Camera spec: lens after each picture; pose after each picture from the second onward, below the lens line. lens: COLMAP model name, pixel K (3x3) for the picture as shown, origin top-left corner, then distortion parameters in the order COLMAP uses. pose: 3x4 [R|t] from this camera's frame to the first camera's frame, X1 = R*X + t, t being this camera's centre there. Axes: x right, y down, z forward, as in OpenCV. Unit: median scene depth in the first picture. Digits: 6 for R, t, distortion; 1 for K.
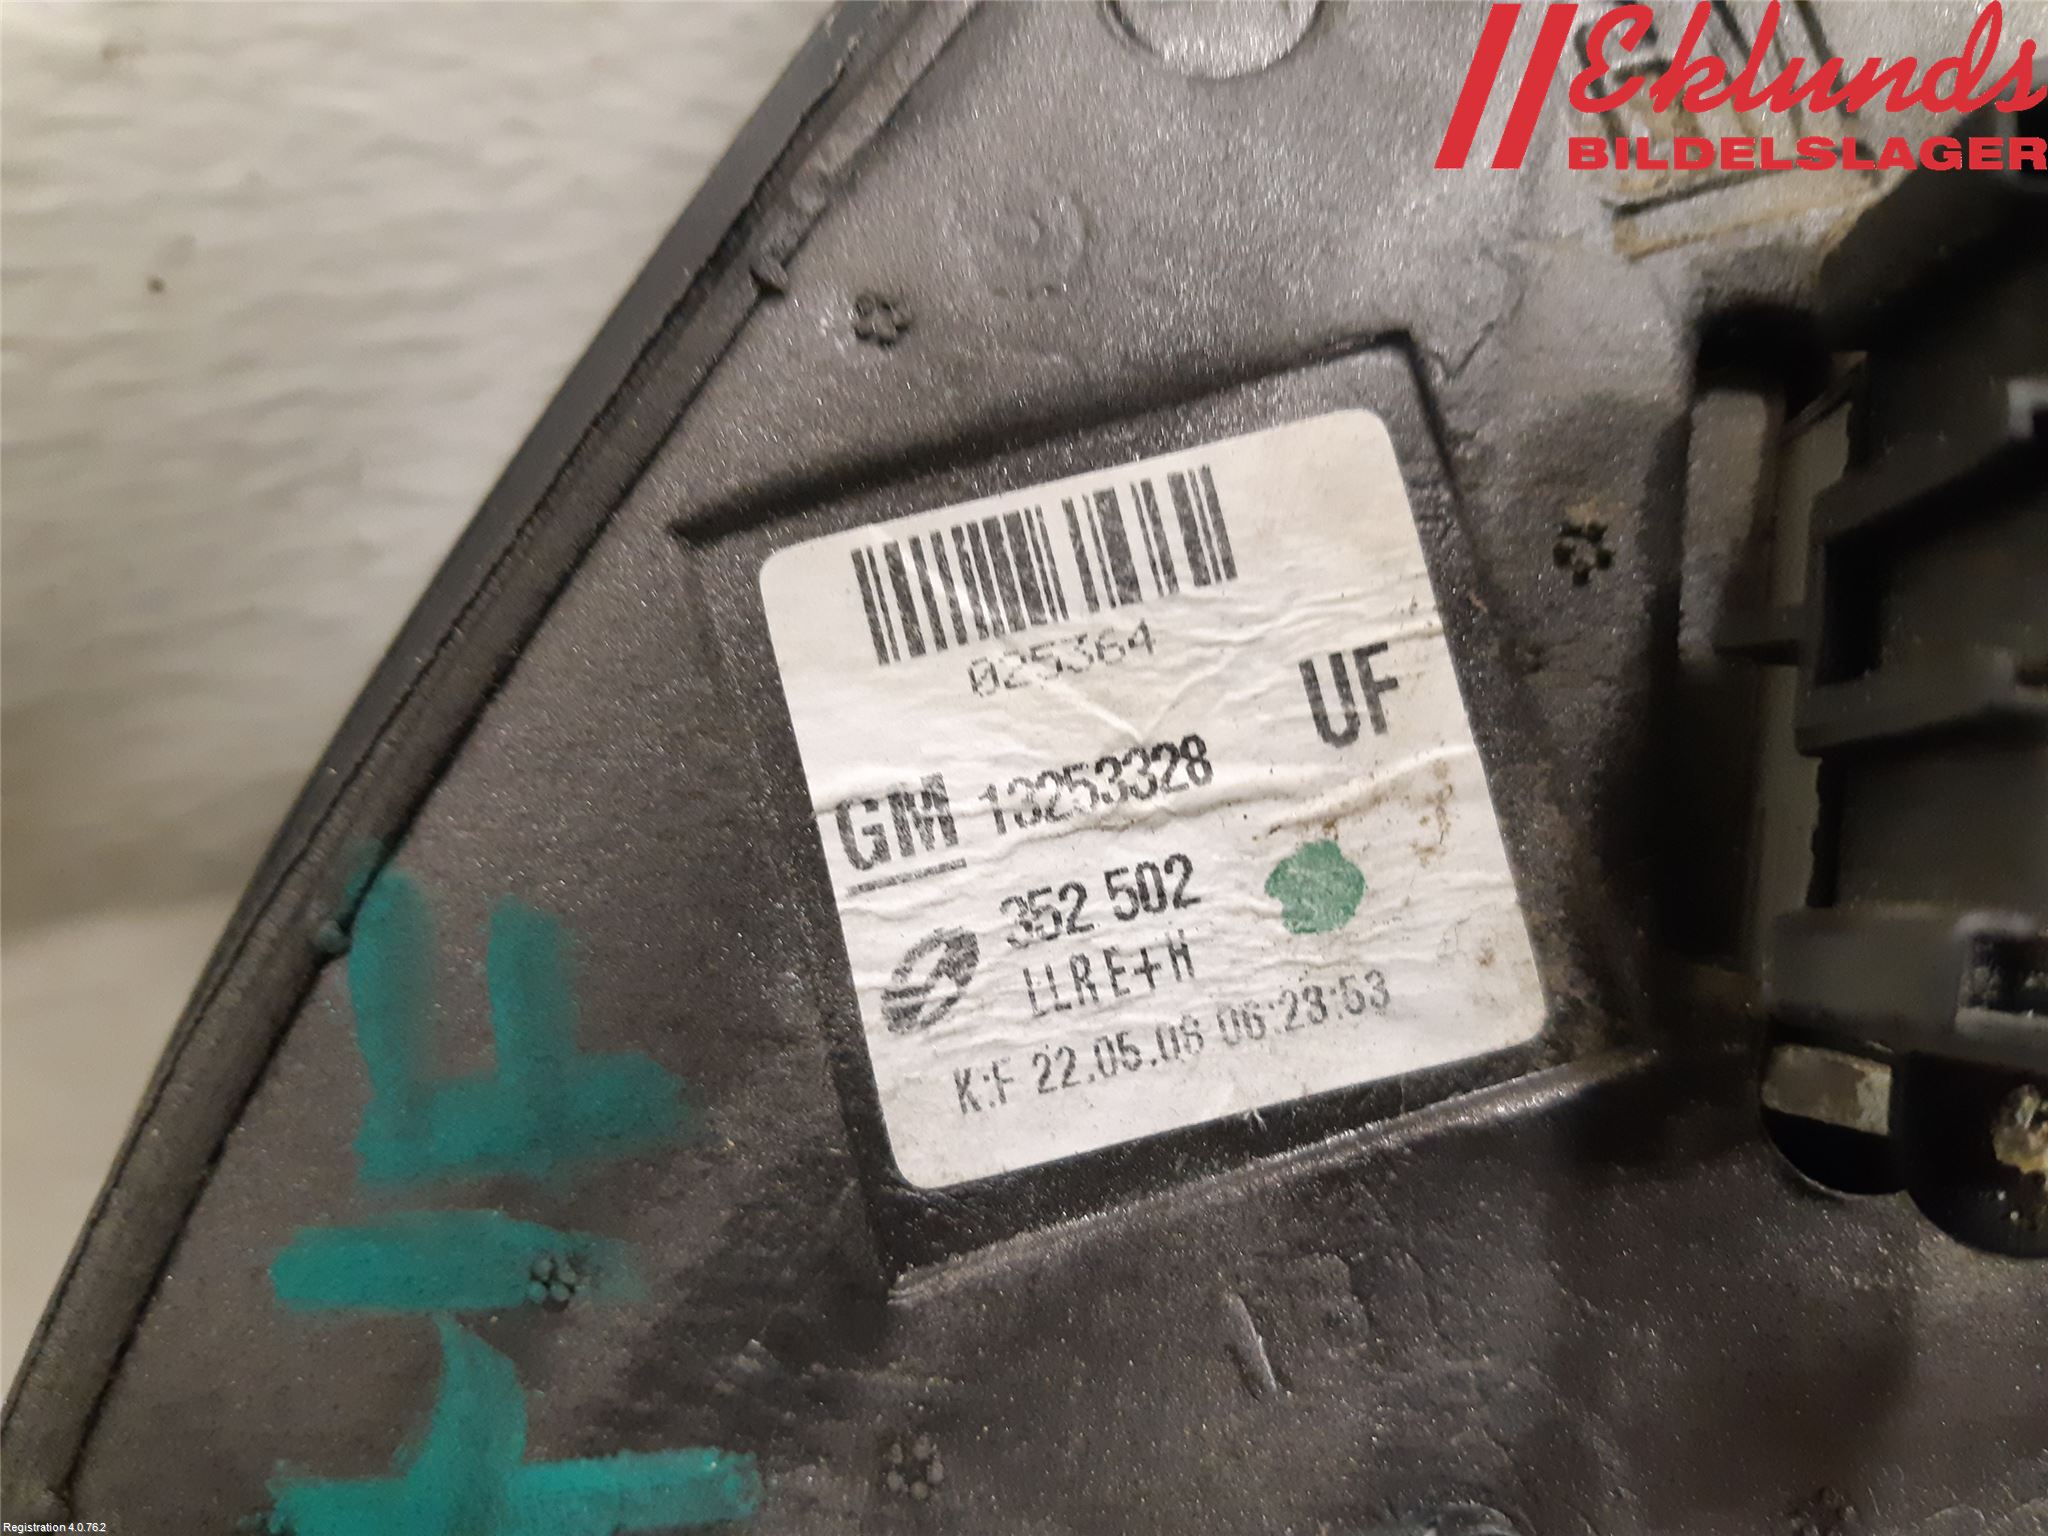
lens RADIAL K [[1649.9, 0, 1024.0], [0, 1649.9, 768.0], [0, 0, 1]] dist [0.103561, -0.352976]
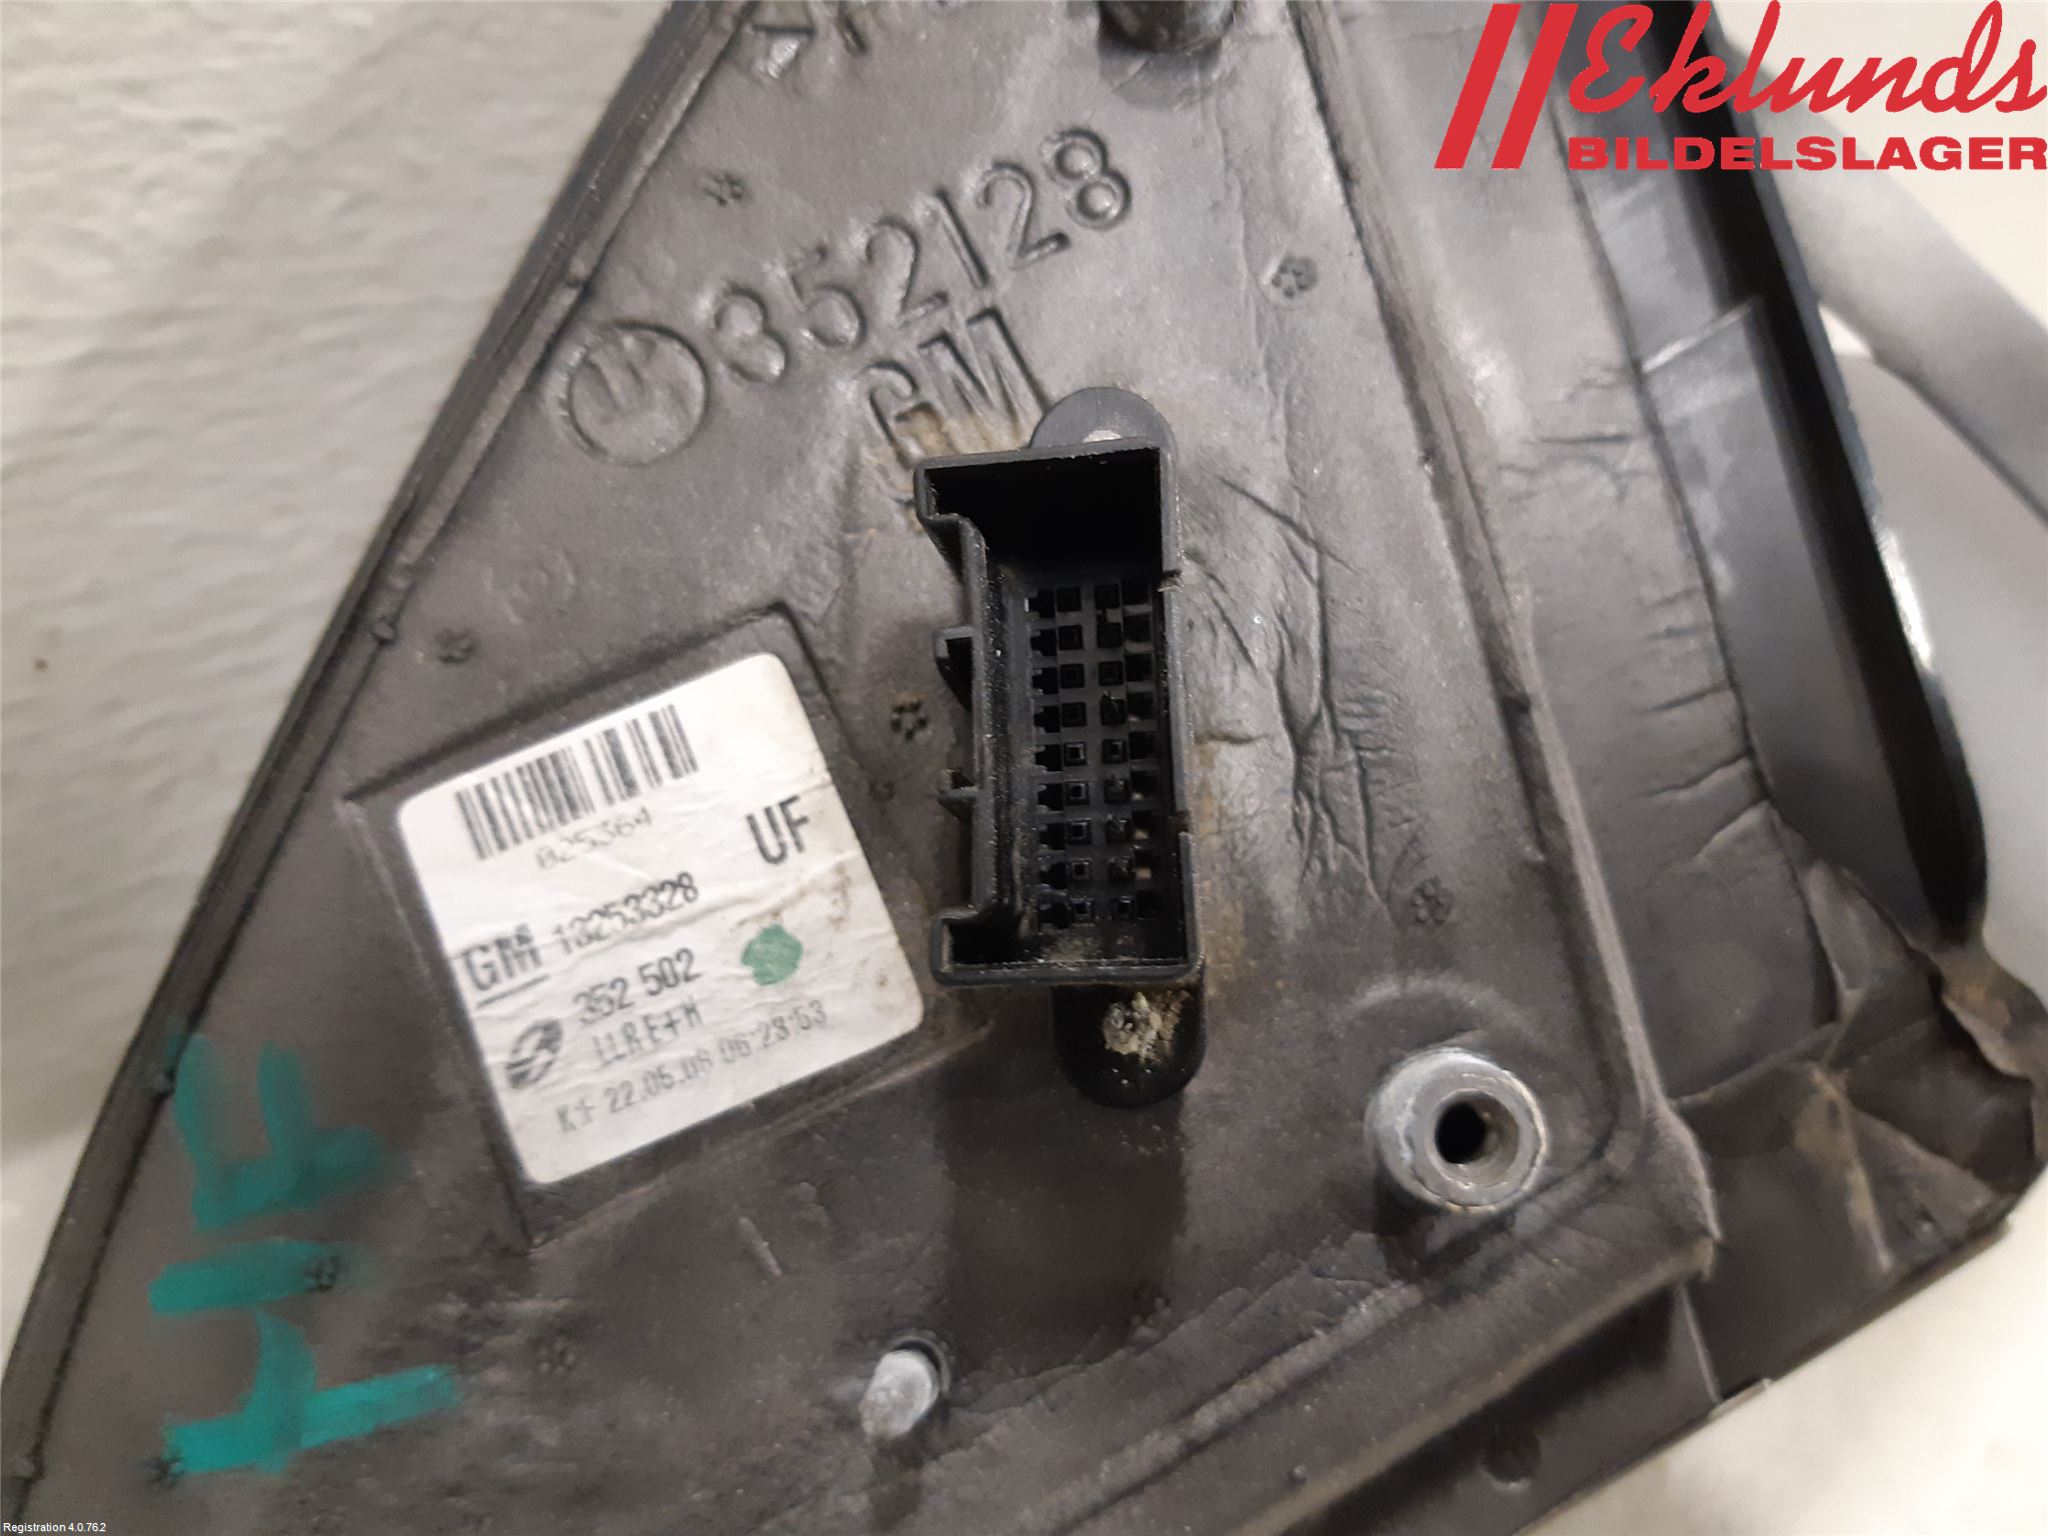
lens RADIAL K [[1649.9, 0, 1024.0], [0, 1649.9, 768.0], [0, 0, 1]] dist [0.103561, -0.352976]
pose [[0.986861, -0.161573, -0.000495, 0.444121], [0.161056, 0.983940, -0.076964, 0.056709], [0.012922, 0.075873, 0.997034, -0.590533]]
